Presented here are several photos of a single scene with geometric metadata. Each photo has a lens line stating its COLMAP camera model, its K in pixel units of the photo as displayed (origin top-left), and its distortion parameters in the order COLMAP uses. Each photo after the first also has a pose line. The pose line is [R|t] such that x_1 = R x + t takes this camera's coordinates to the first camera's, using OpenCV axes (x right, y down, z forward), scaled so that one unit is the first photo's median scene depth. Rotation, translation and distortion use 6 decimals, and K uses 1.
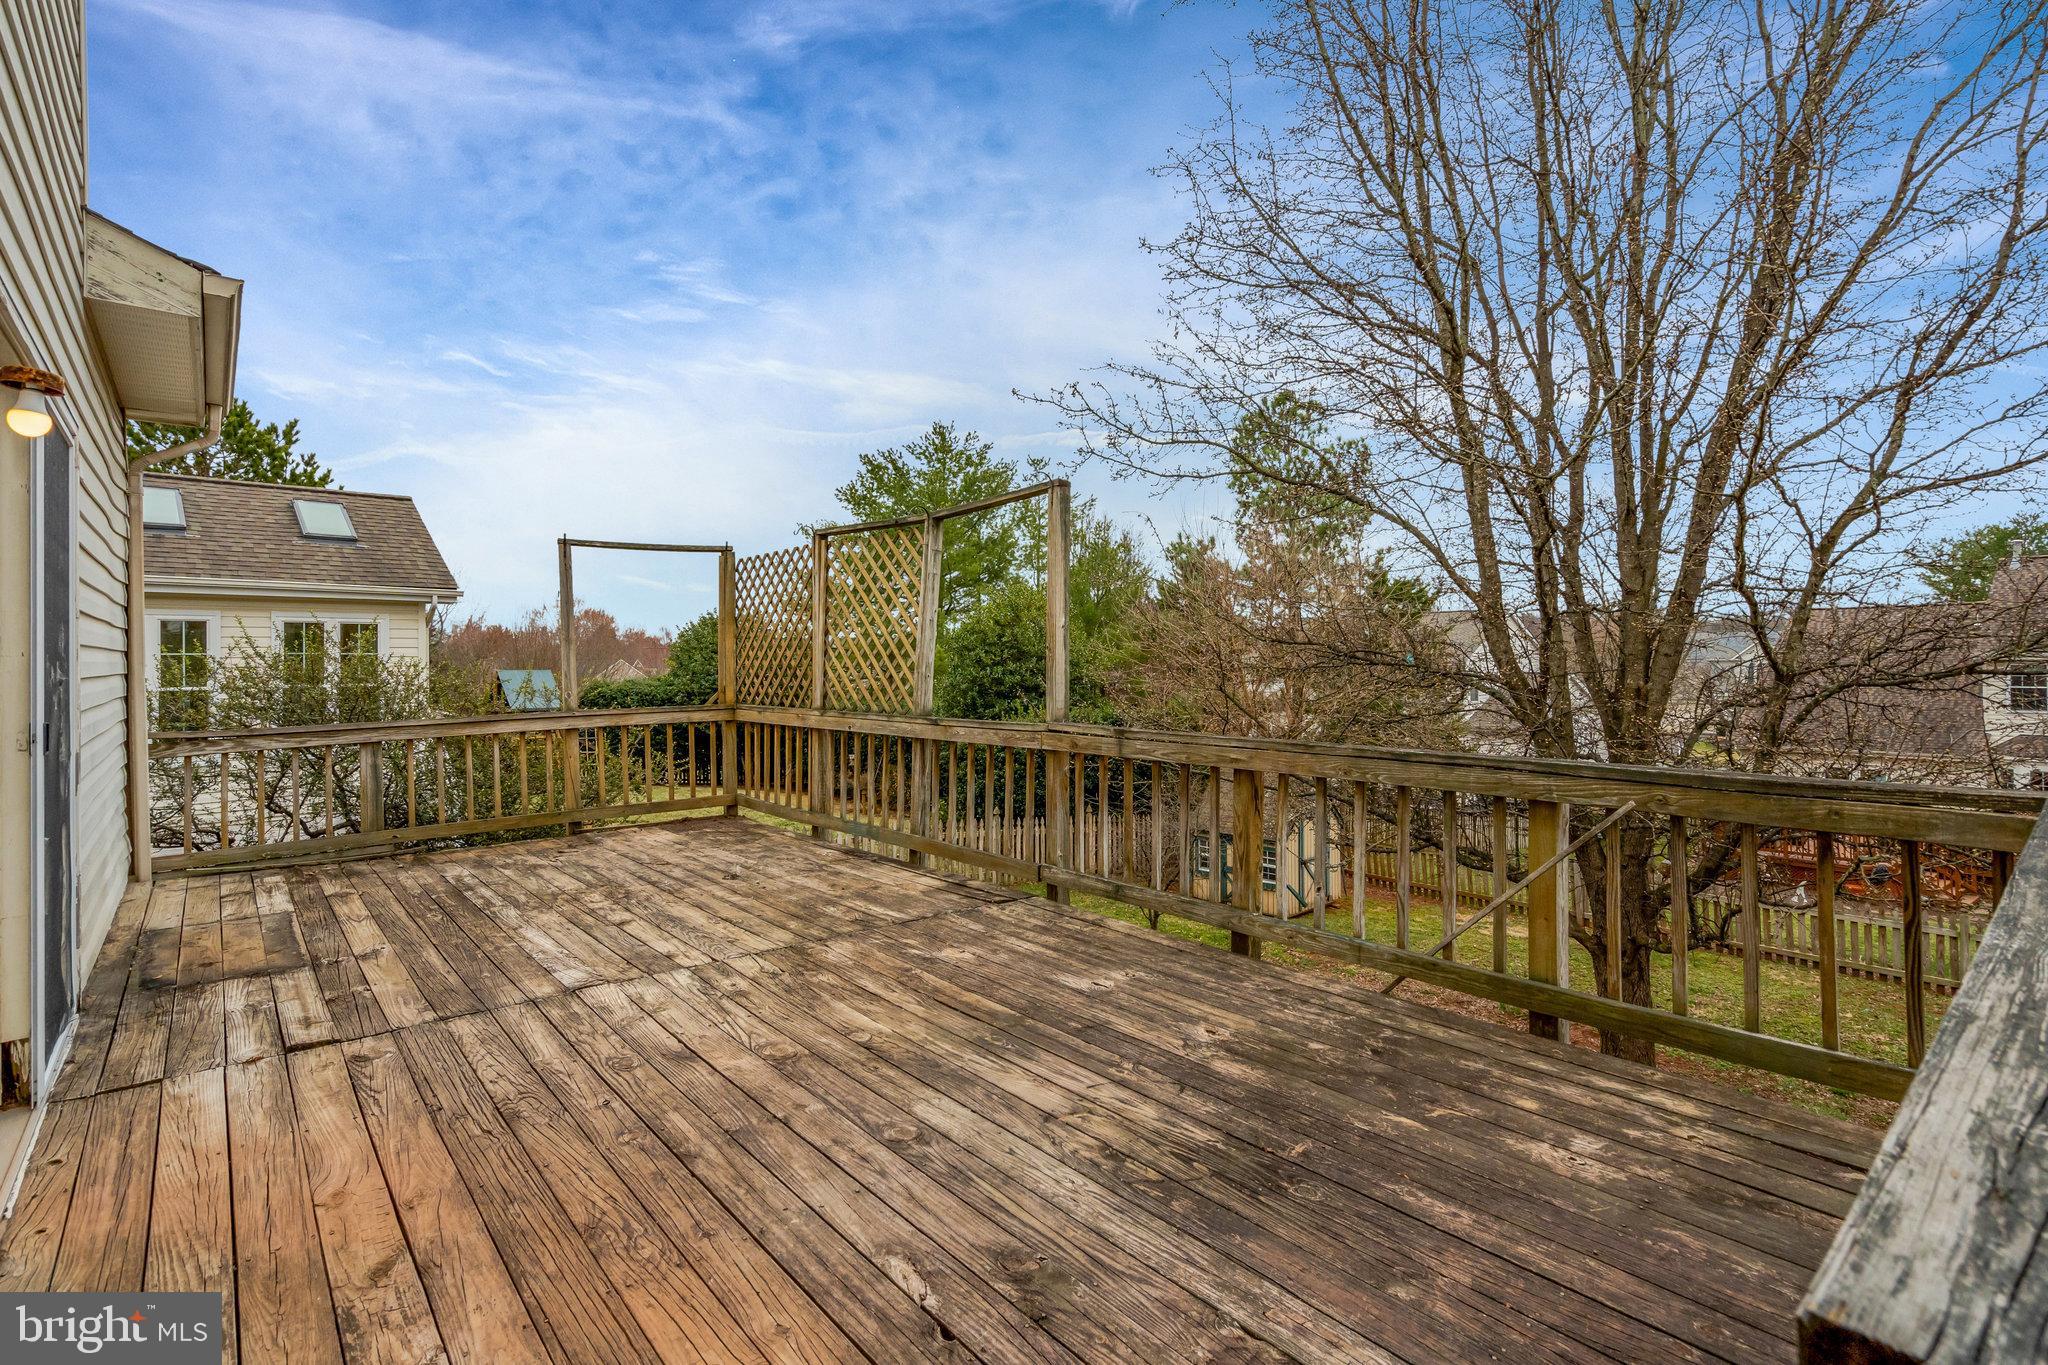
lens RADIAL K [[956.1, 0, 997.8], [0, 956.1, 655.4], [0, 0, 1]] dist [-0.010026, 0.000699]
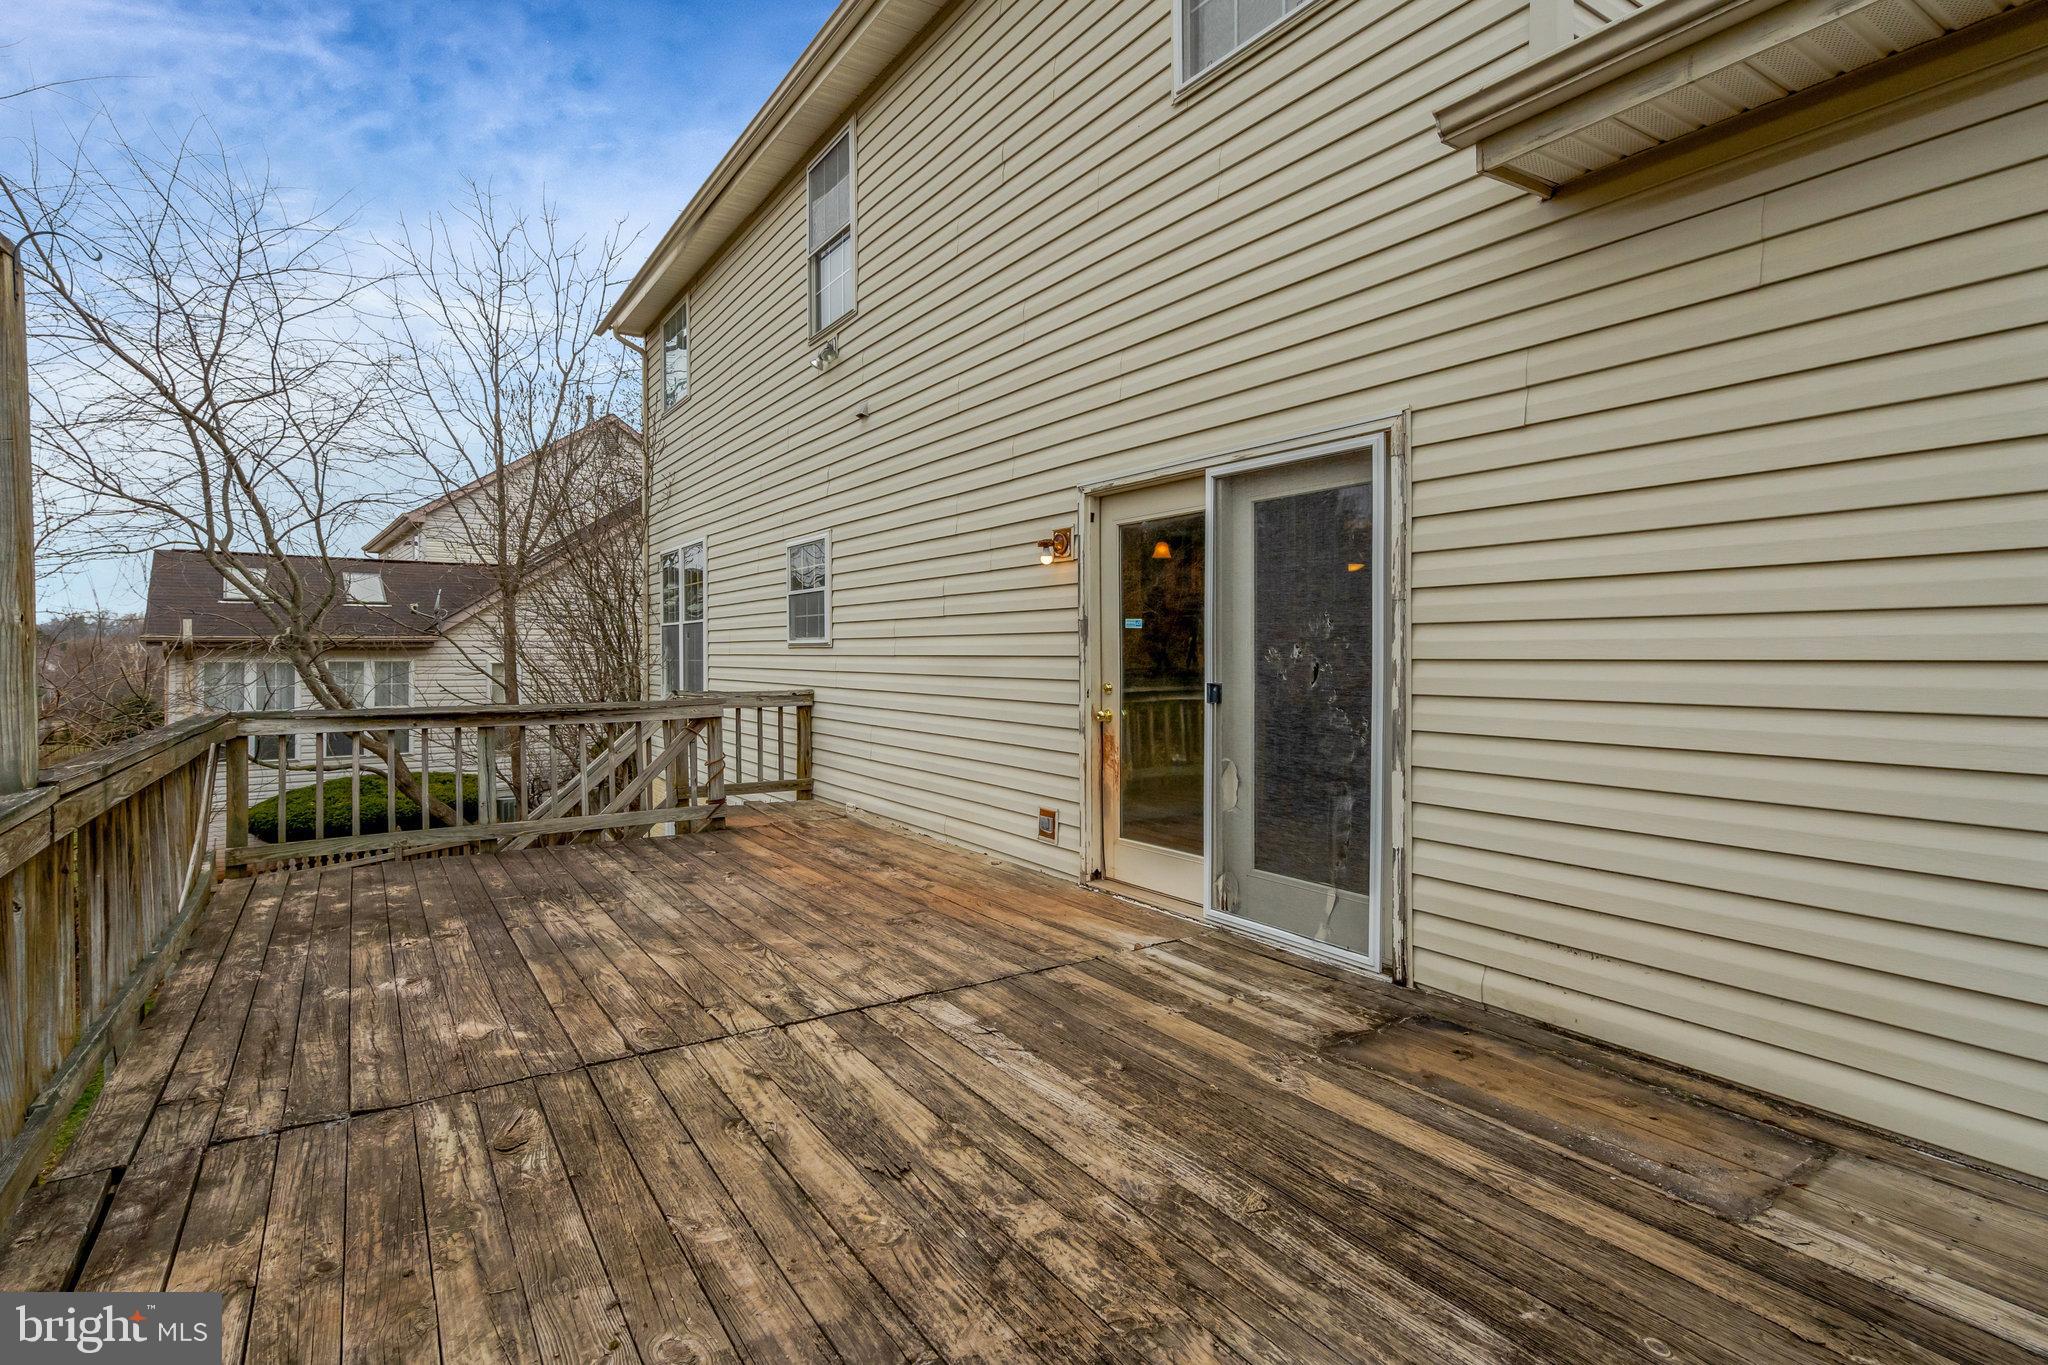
lens RADIAL K [[956.1, 0, 997.8], [0, 956.1, 655.4], [0, 0, 1]] dist [-0.010026, 0.000699]
pose [[-0.994231, 0.005332, 0.107126, -0.636159], [0.005187, 0.999985, -0.001634, 0.021654], [-0.107133, -0.001069, -0.994244, 2.015959]]
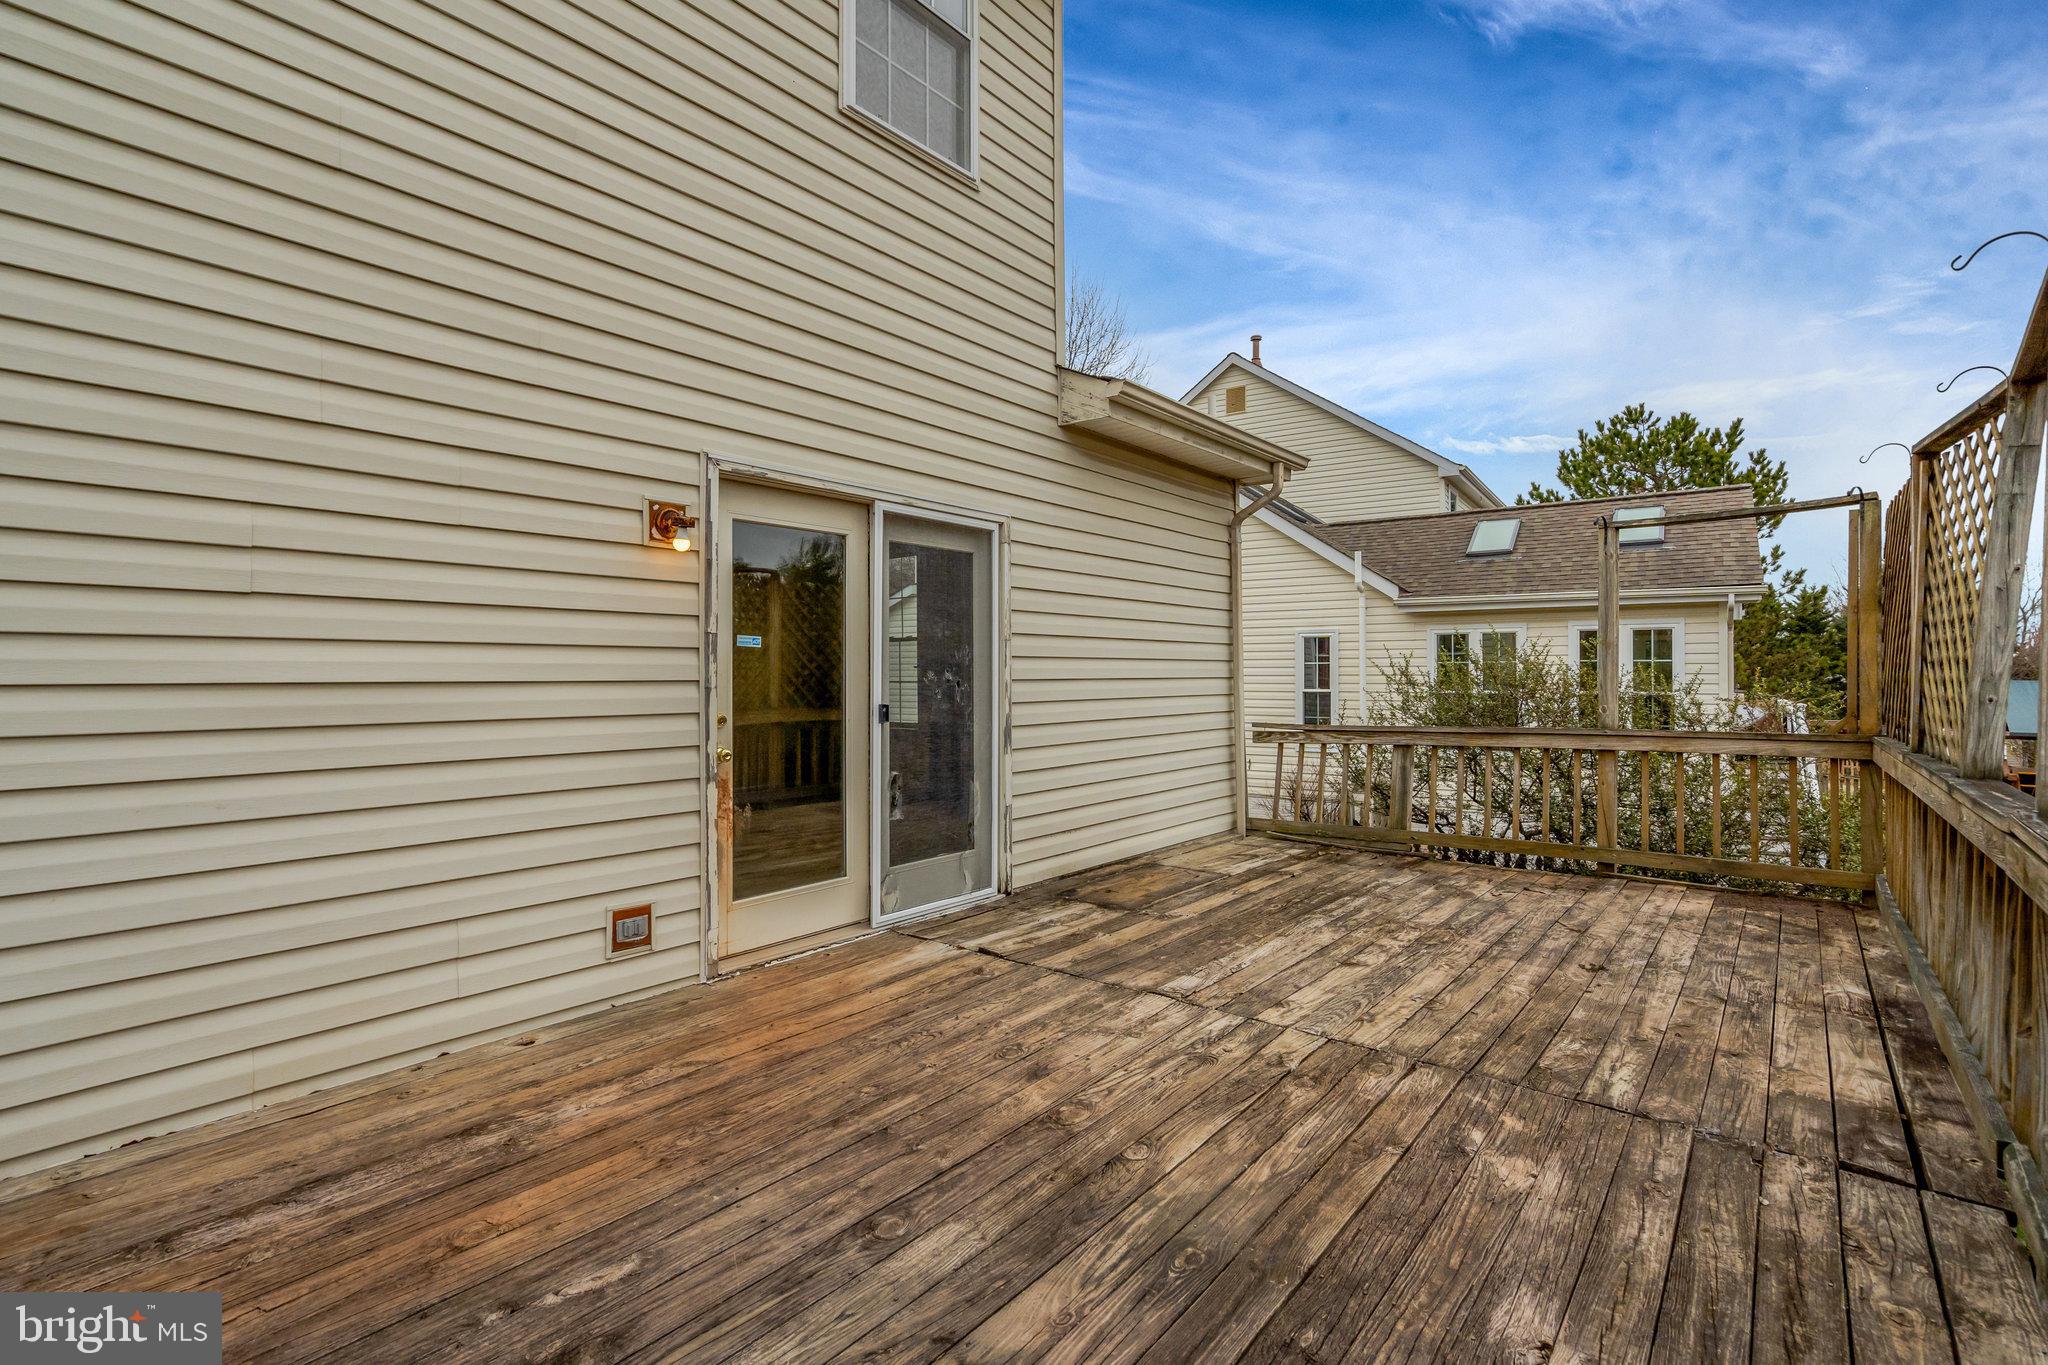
lens RADIAL K [[963.8, 0, 1024.0], [0, 963.8, 682.5], [0, 0, 1]] dist [-0.003471, -0.000206]
pose [[0.193967, 0.014990, -0.980893, 0.550937], [0.003305, 0.999868, 0.015933, 0.007092], [0.981002, -0.006332, 0.193892, 0.705847]]
